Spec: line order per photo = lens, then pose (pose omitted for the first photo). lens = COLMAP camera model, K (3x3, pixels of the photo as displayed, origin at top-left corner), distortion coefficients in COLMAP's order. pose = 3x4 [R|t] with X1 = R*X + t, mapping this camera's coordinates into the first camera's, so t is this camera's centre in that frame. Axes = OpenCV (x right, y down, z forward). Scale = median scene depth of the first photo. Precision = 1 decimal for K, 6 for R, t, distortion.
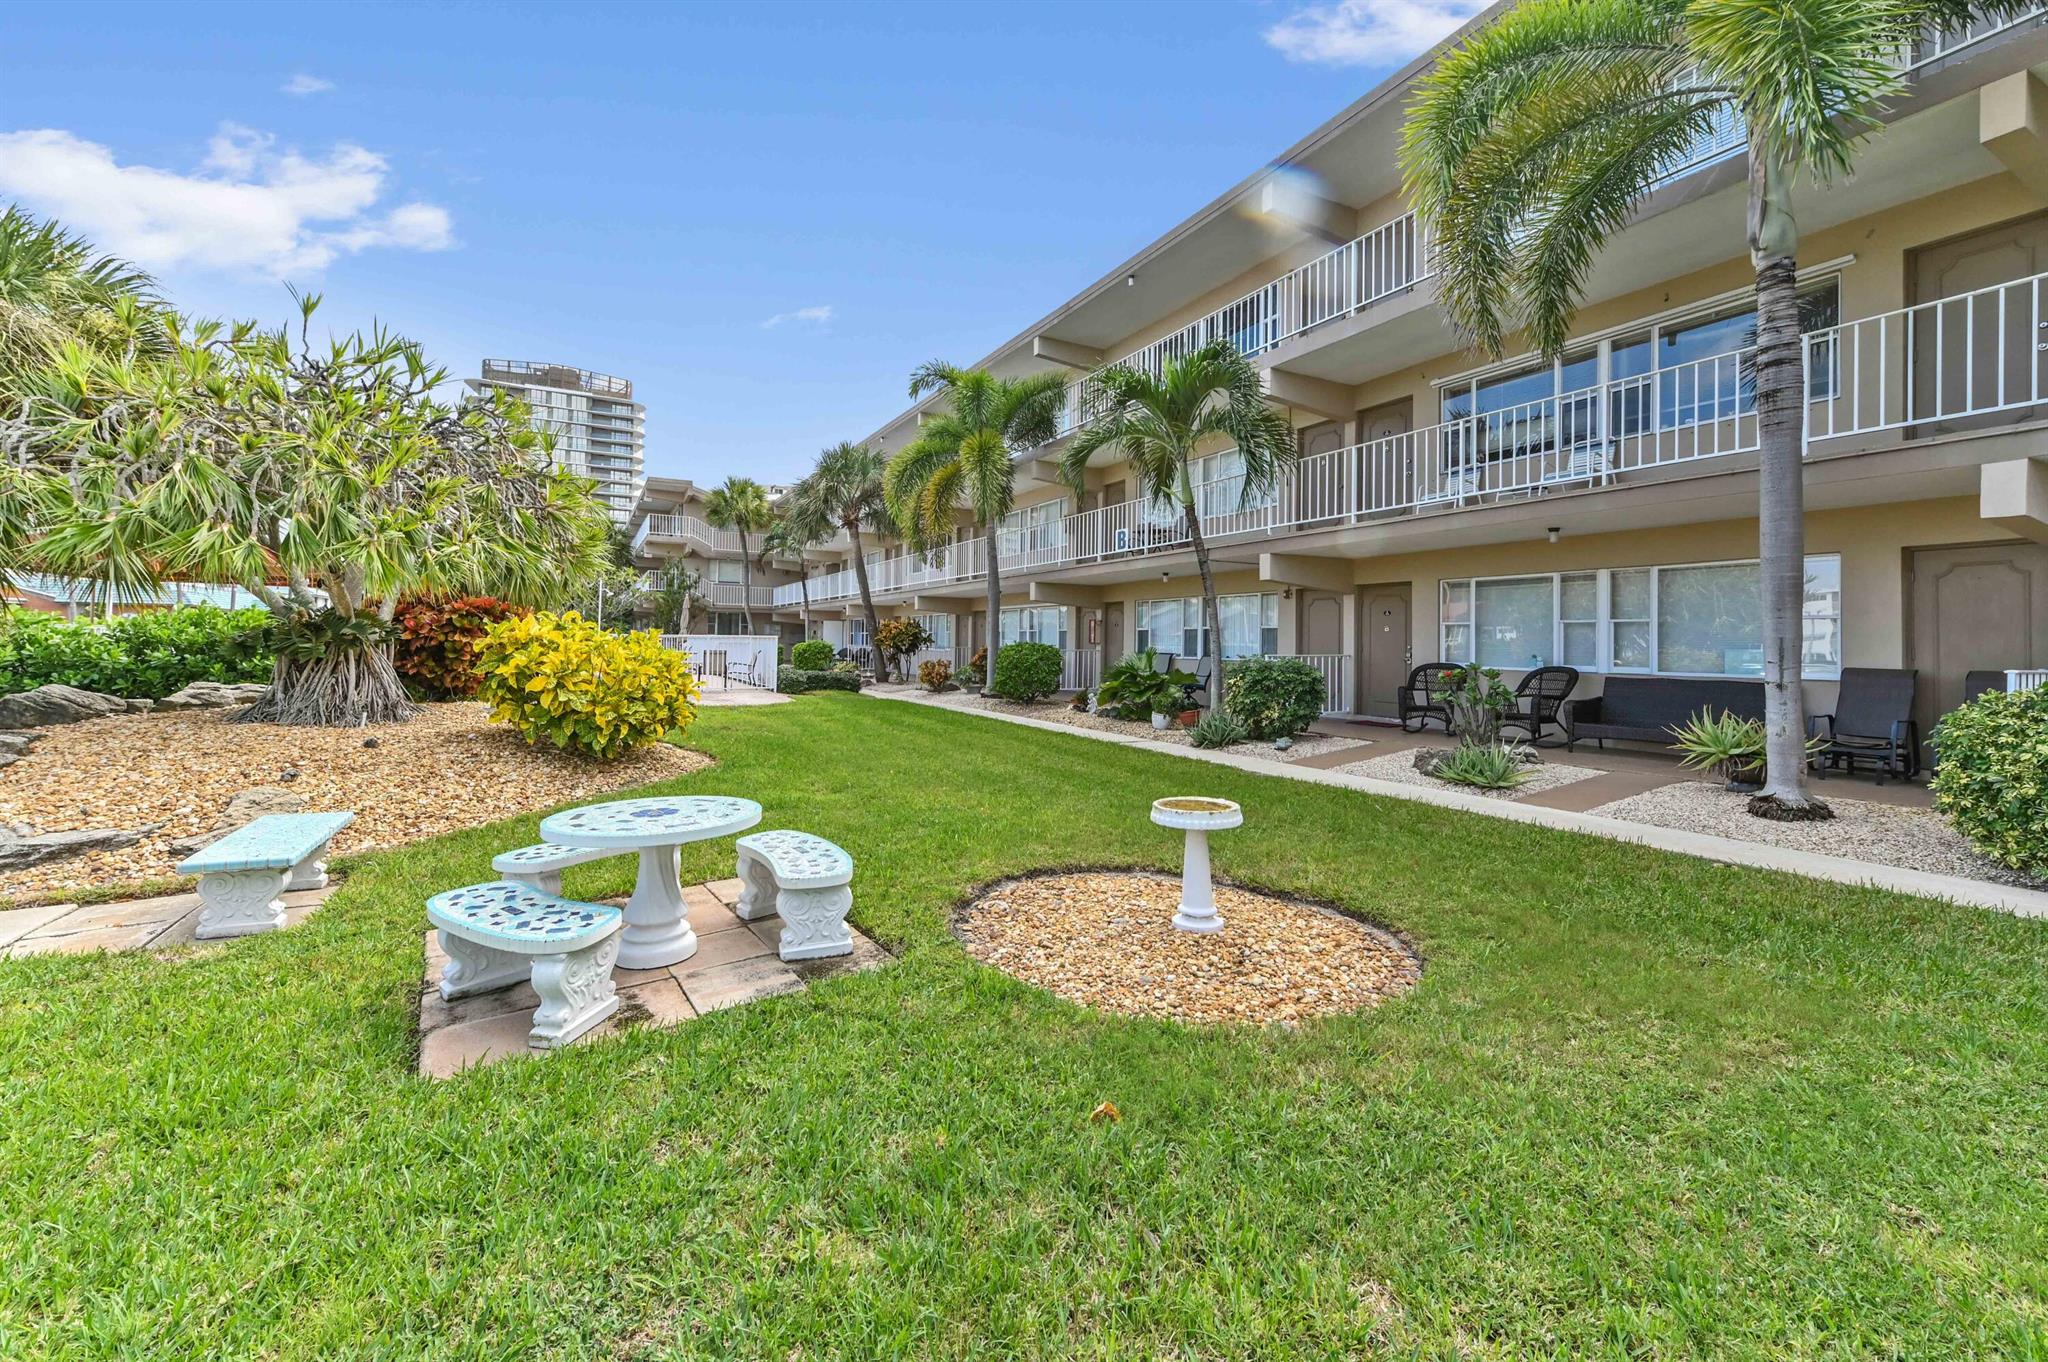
lens RADIAL K [[843.8, 0, 1023.2], [0, 843.8, 628.5], [0, 0, 1]] dist [0.001440, 0.000080]
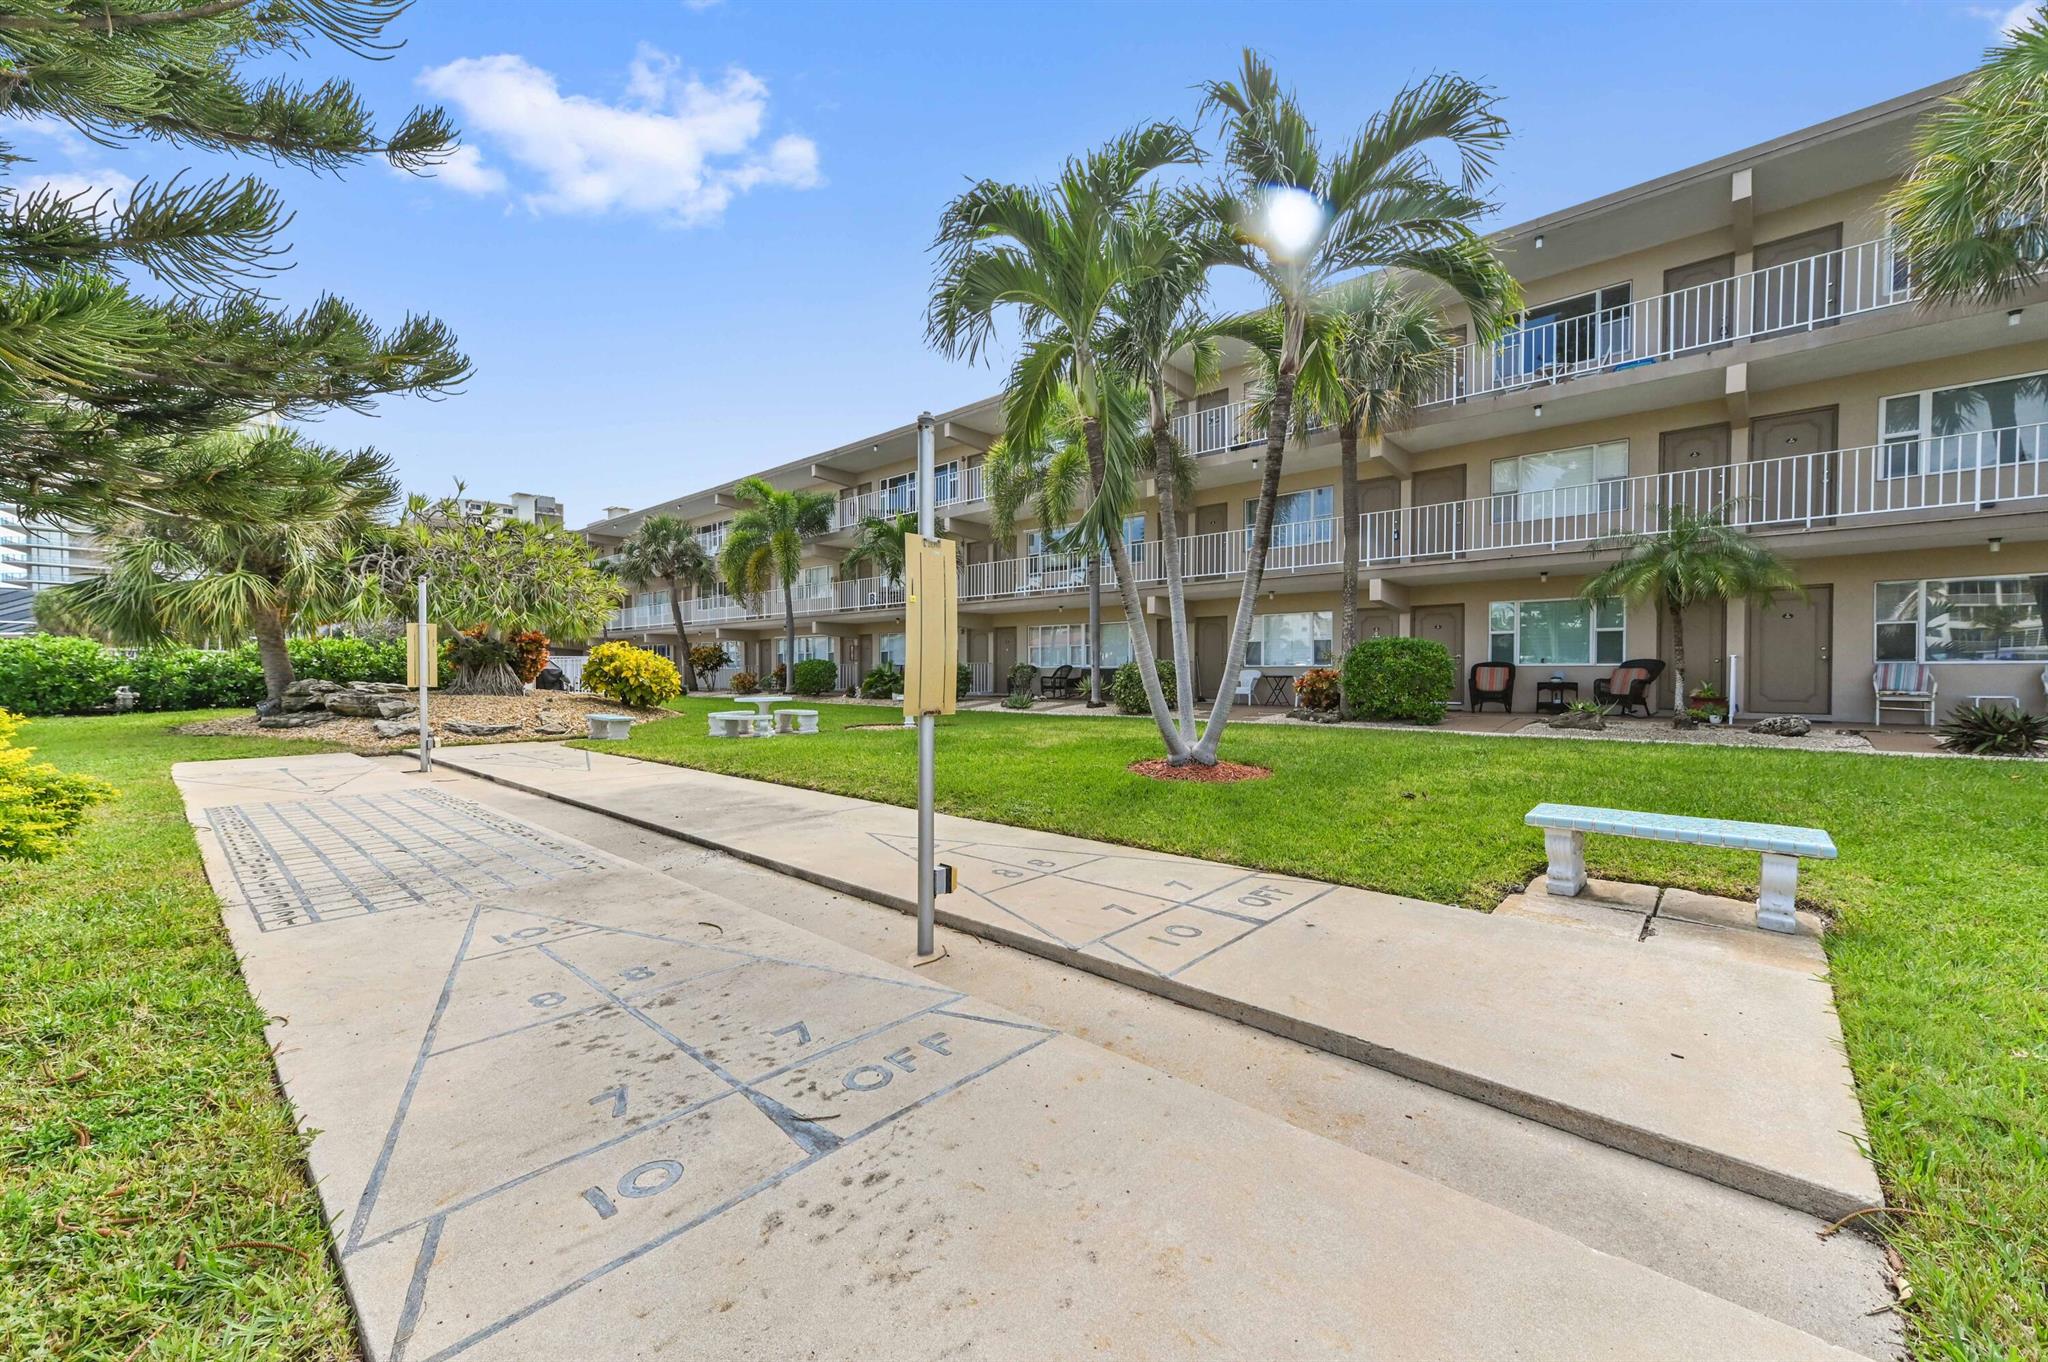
lens RADIAL K [[801.1, 0, 1023.9], [0, 801.1, 674.4], [0, 0, 1]] dist [0.007020, 0.000042]
pose [[0.947812, -0.013526, 0.318541, -0.116429], [0.005093, 0.999615, 0.027291, 0.005875], [-0.318788, -0.024245, 0.947516, -0.675861]]
